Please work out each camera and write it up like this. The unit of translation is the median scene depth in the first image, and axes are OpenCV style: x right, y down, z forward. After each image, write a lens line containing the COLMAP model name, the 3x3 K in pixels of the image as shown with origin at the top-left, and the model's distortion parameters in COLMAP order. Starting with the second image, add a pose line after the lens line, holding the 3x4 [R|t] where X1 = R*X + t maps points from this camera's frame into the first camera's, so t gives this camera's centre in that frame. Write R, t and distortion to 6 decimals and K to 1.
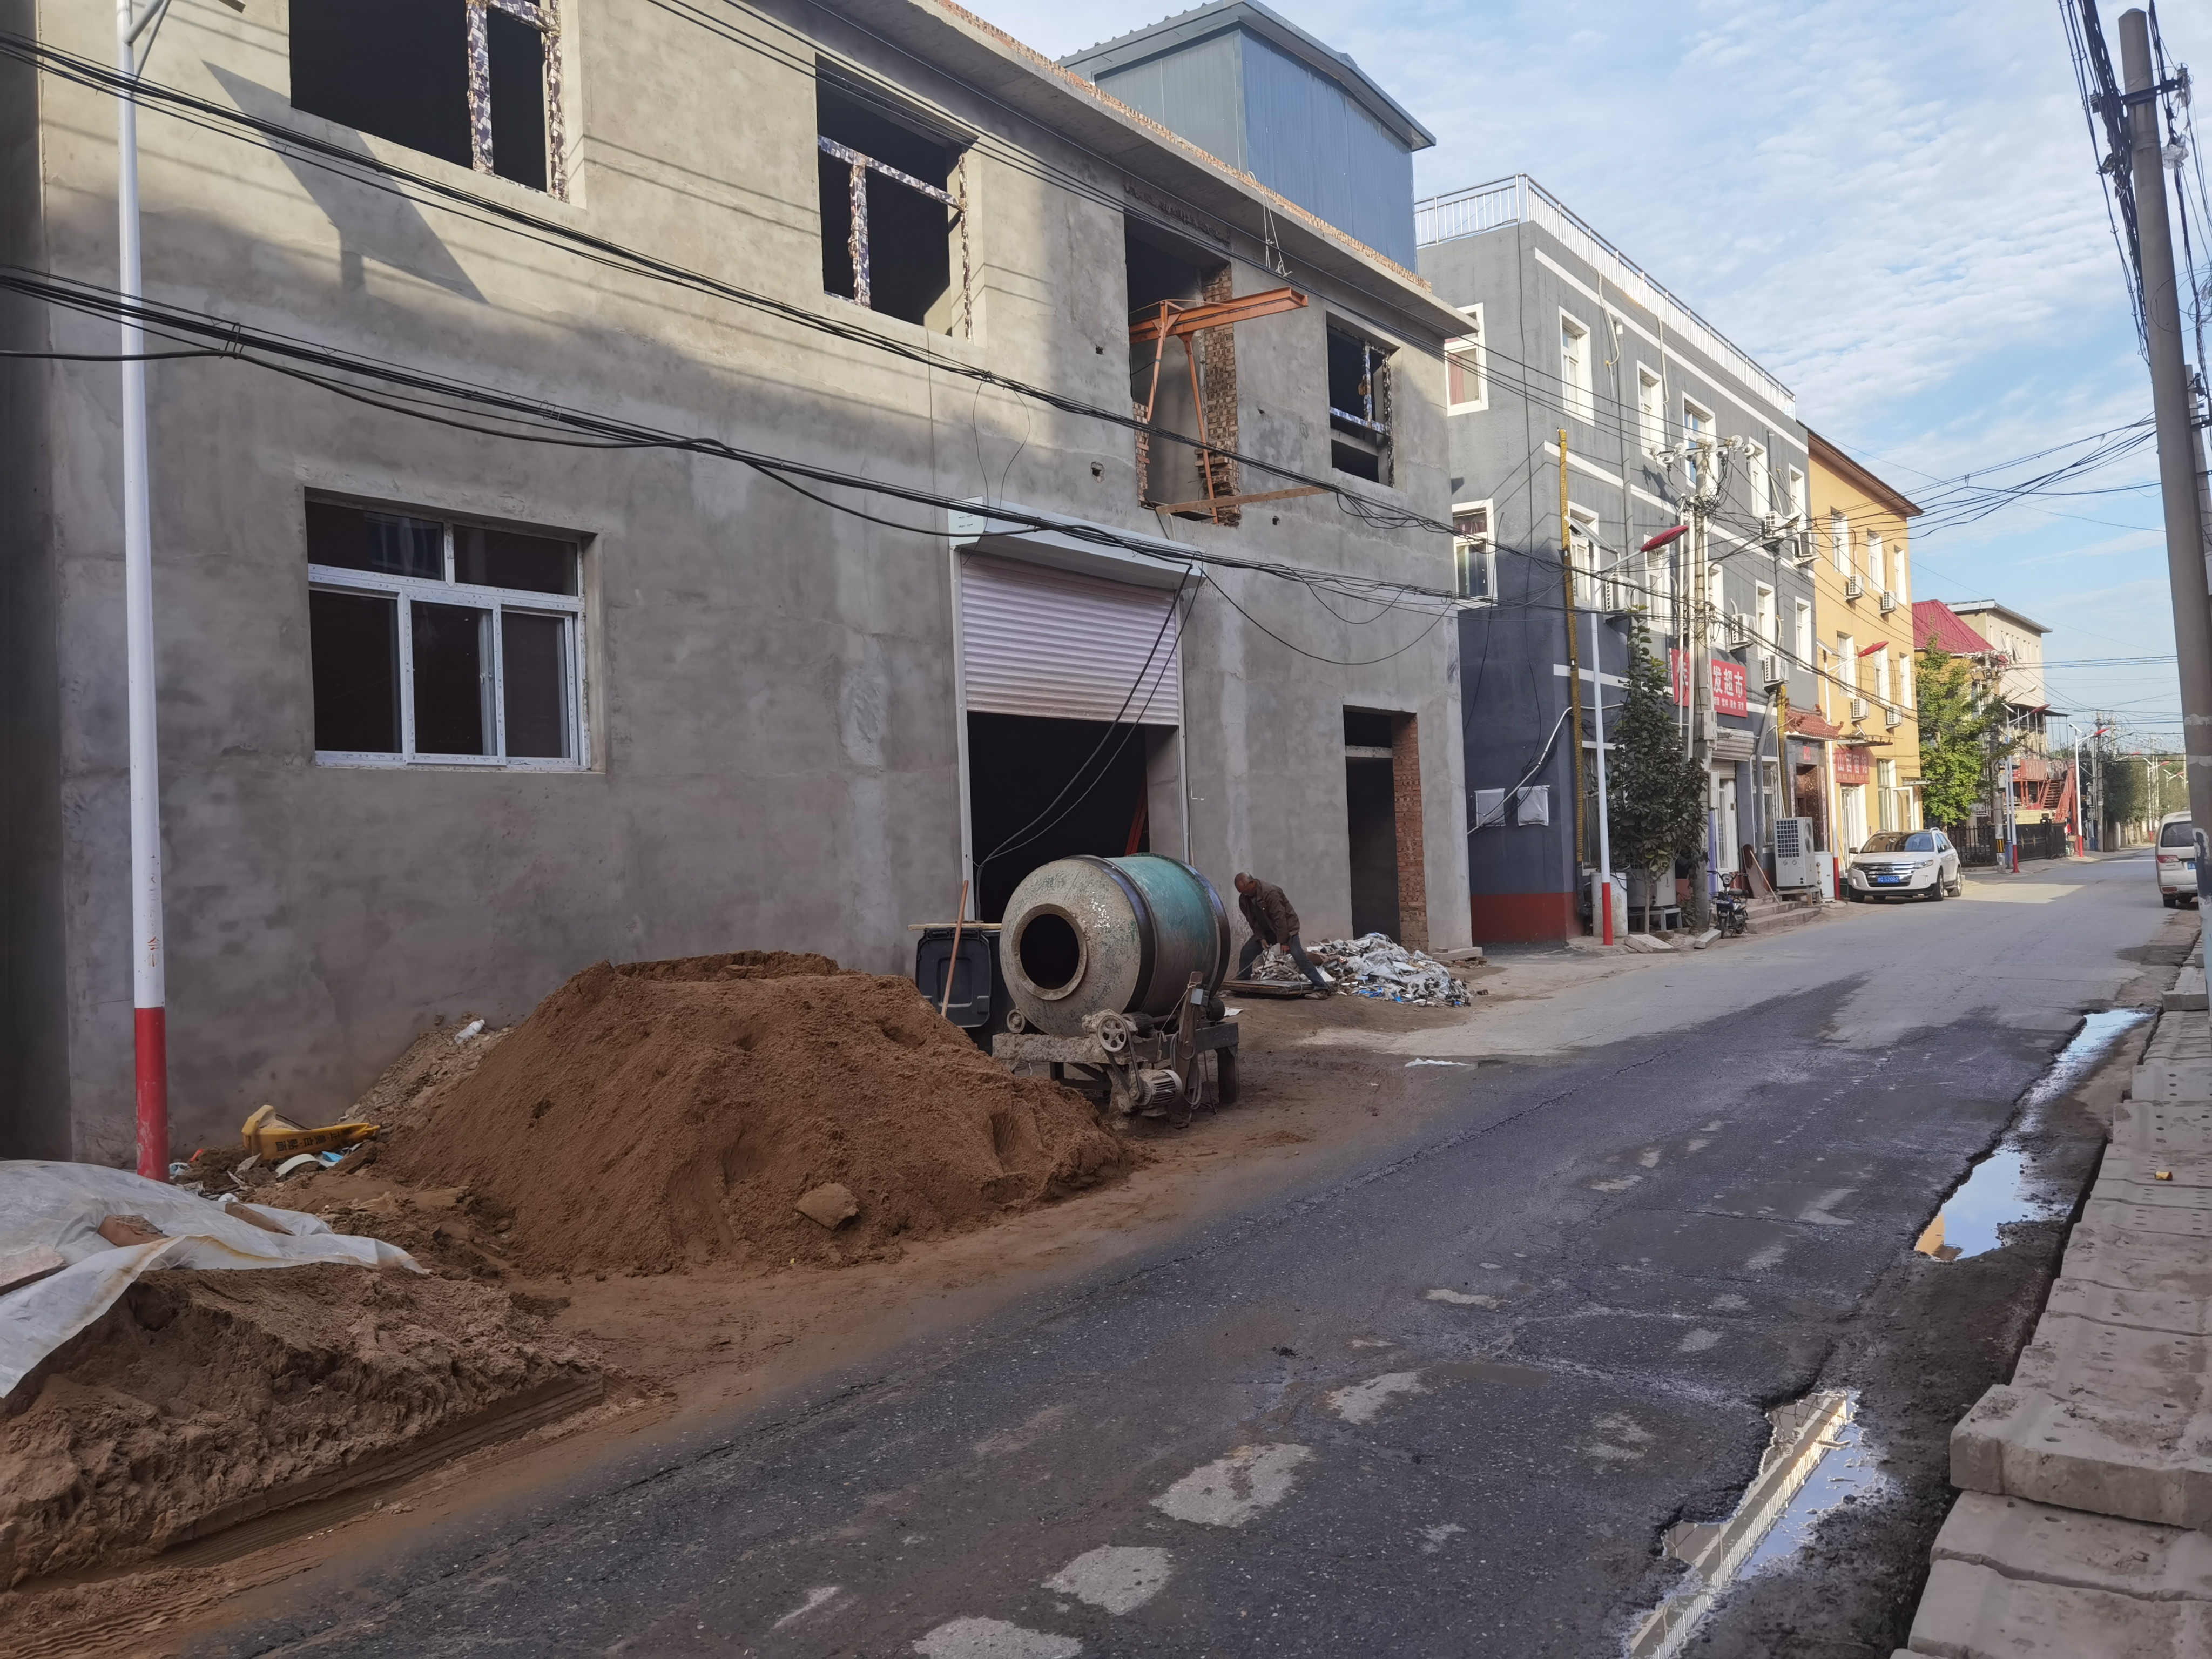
lens RADIAL K [[1719.7, 0, 1104.1], [0, 1719.7, 825.1], [0, 0, 1]] dist [-0.002902, 0.001668]
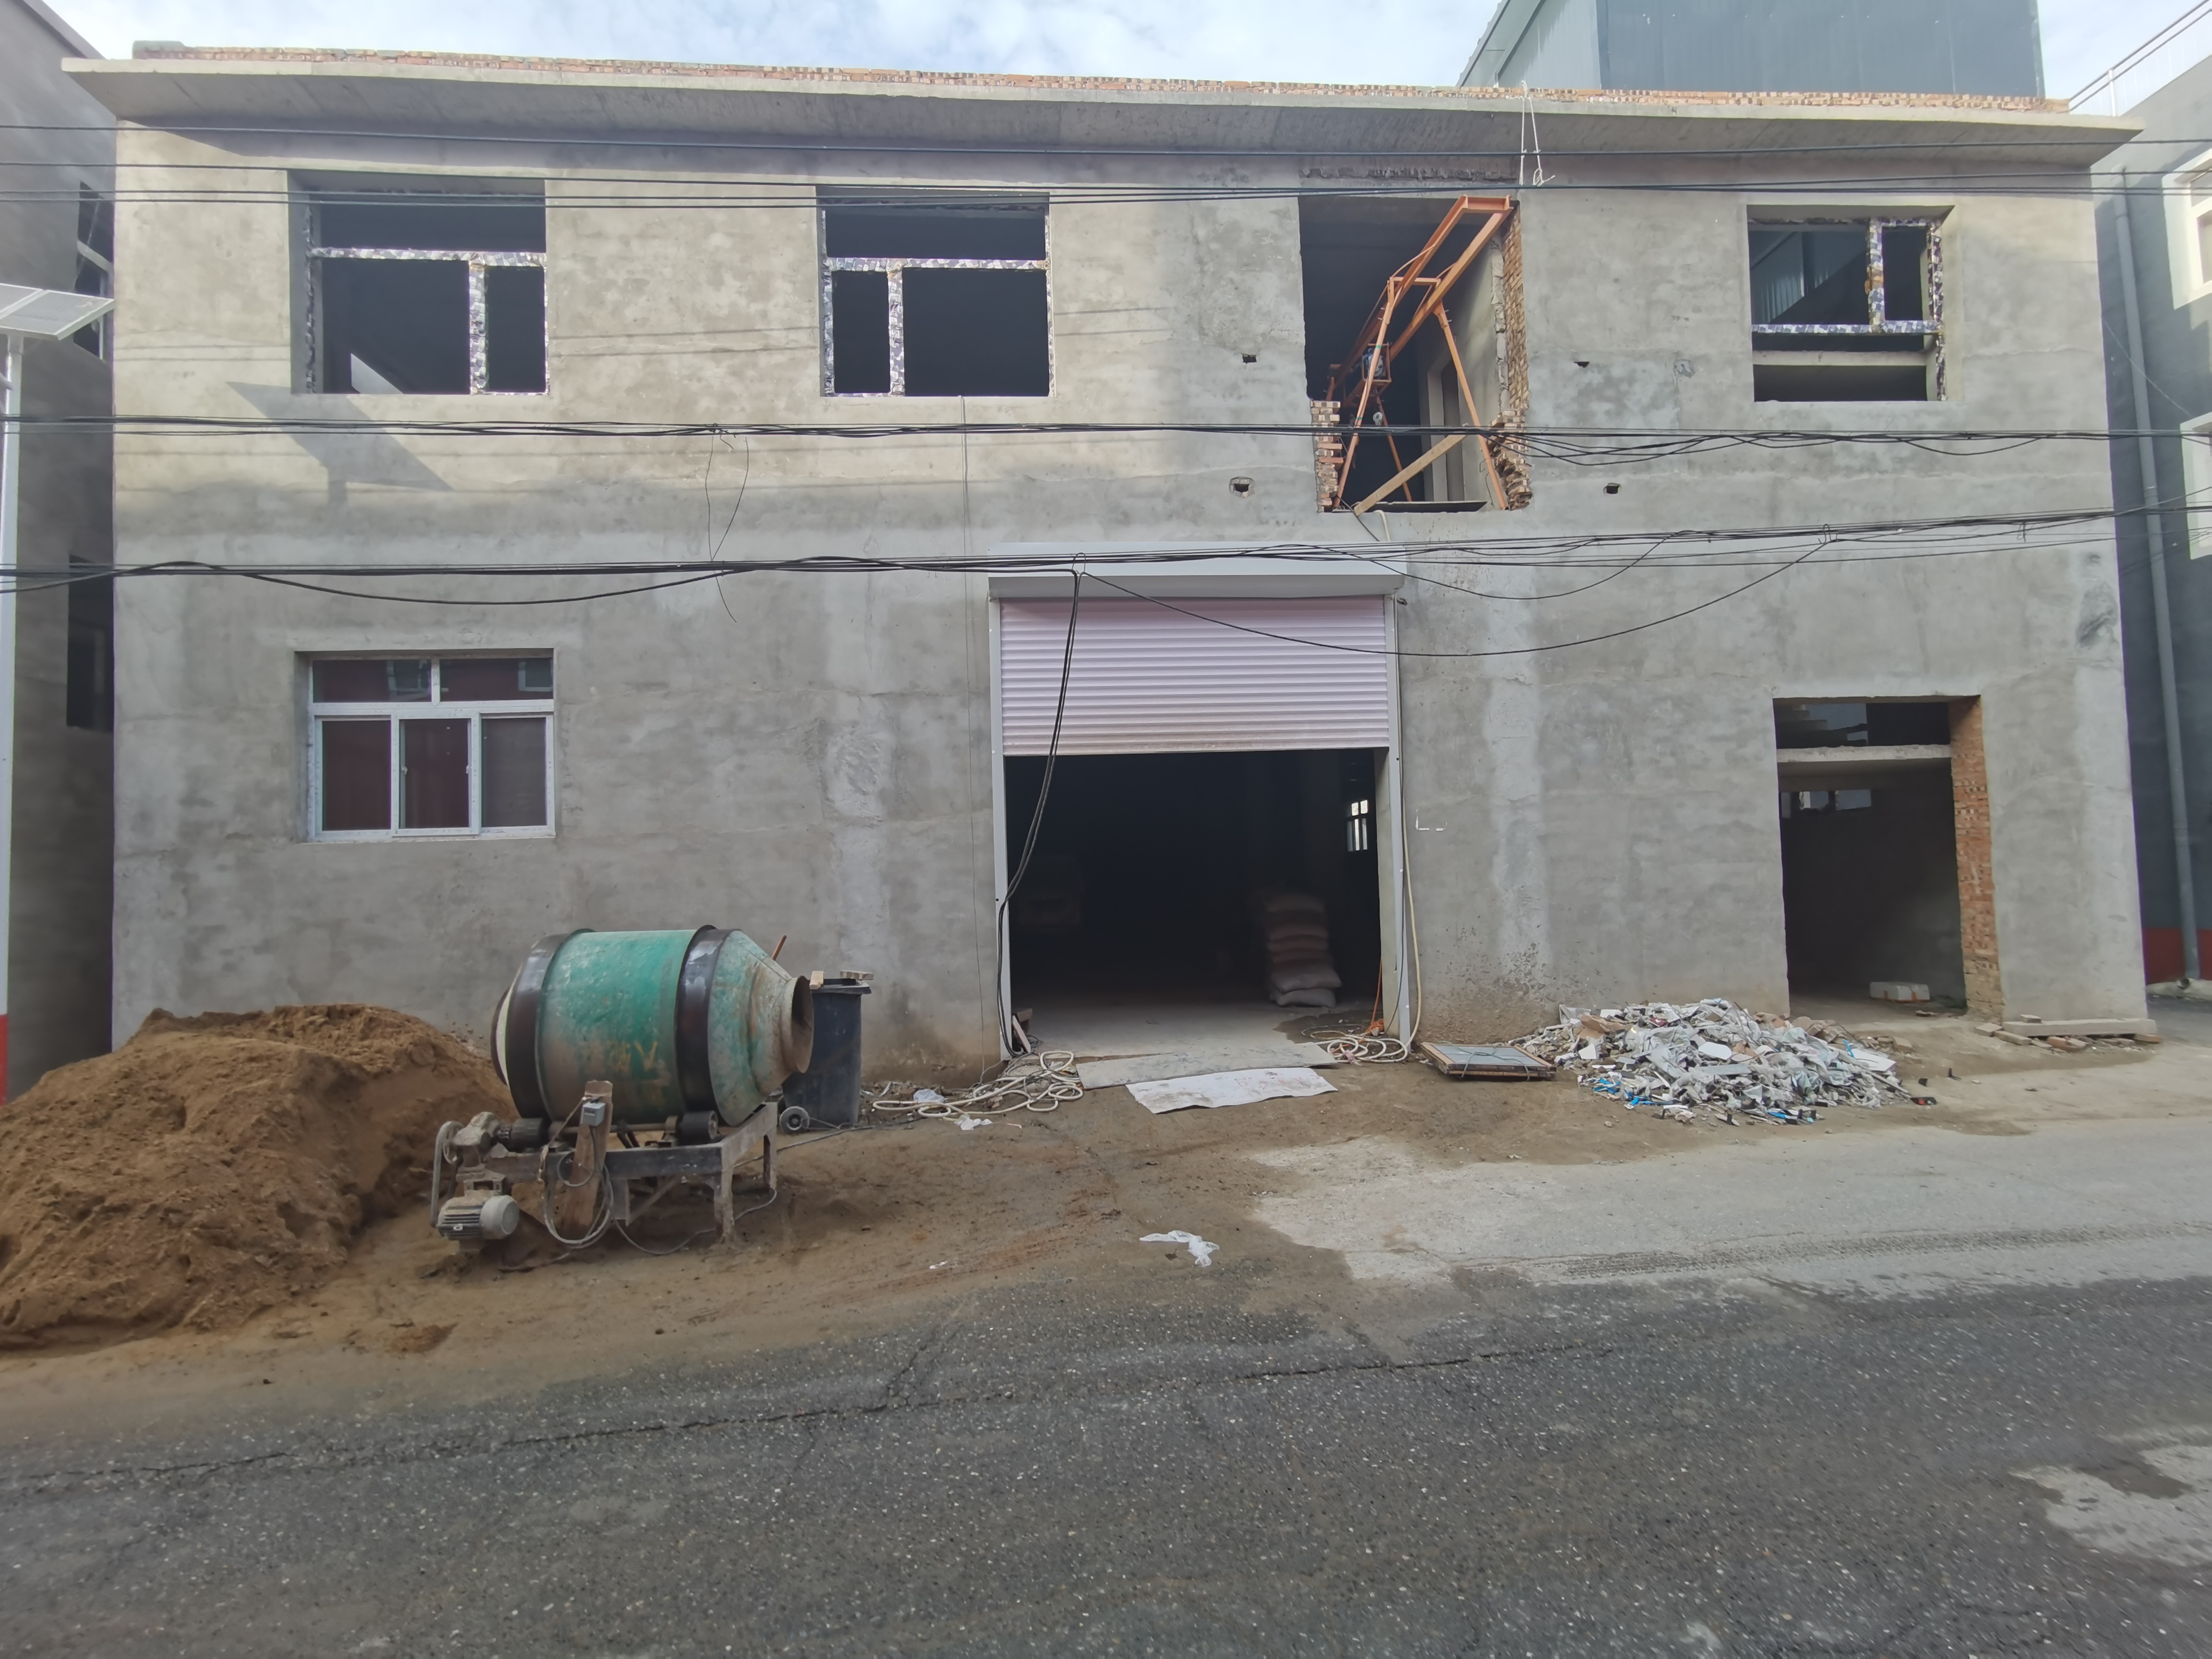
lens RADIAL K [[1081.8, 0, 1107.5], [0, 1081.8, 839.8], [0, 0, 1]] dist [-0.009498, 0.001424]
pose [[0.638925, -0.013691, -0.769148, 0.493740], [0.020113, 0.999797, -0.001088, -0.016272], [0.769006, -0.014775, 0.639070, 0.690853]]
